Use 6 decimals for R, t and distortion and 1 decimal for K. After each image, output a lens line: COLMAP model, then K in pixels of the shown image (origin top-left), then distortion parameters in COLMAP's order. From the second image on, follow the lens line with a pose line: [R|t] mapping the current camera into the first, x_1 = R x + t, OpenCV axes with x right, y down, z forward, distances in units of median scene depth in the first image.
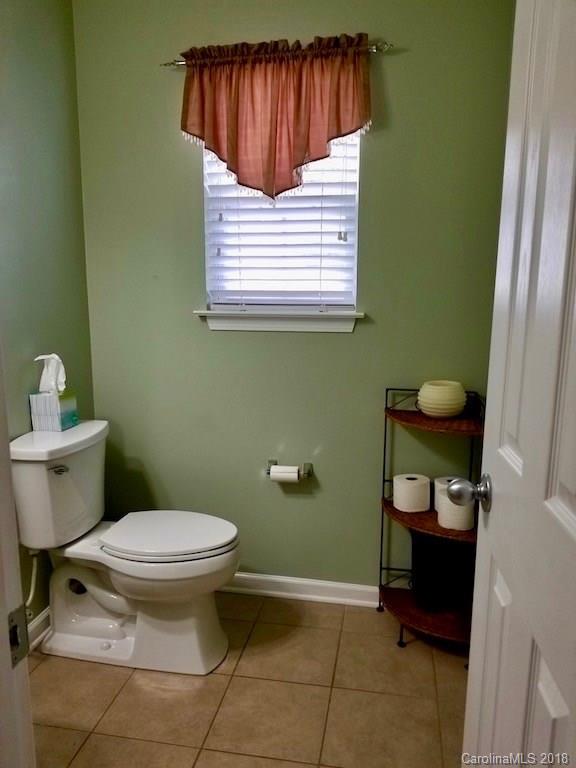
lens RADIAL K [[599.4, 0, 287.0], [0, 599.4, 384.7], [0, 0, 1]] dist [0.070632, -0.117604]
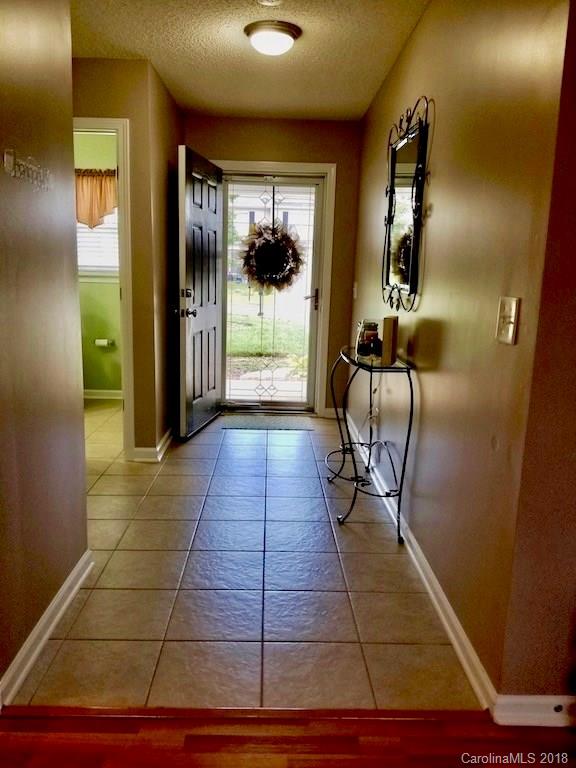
lens RADIAL K [[599.4, 0, 287.8], [0, 599.4, 382.9], [0, 0, 1]] dist [0.070632, -0.117604]
pose [[0.980011, -0.013214, 0.198502, 0.277561], [0.013256, 0.999912, 0.001116, 0.359484], [-0.198499, 0.001538, 0.980100, -1.701436]]
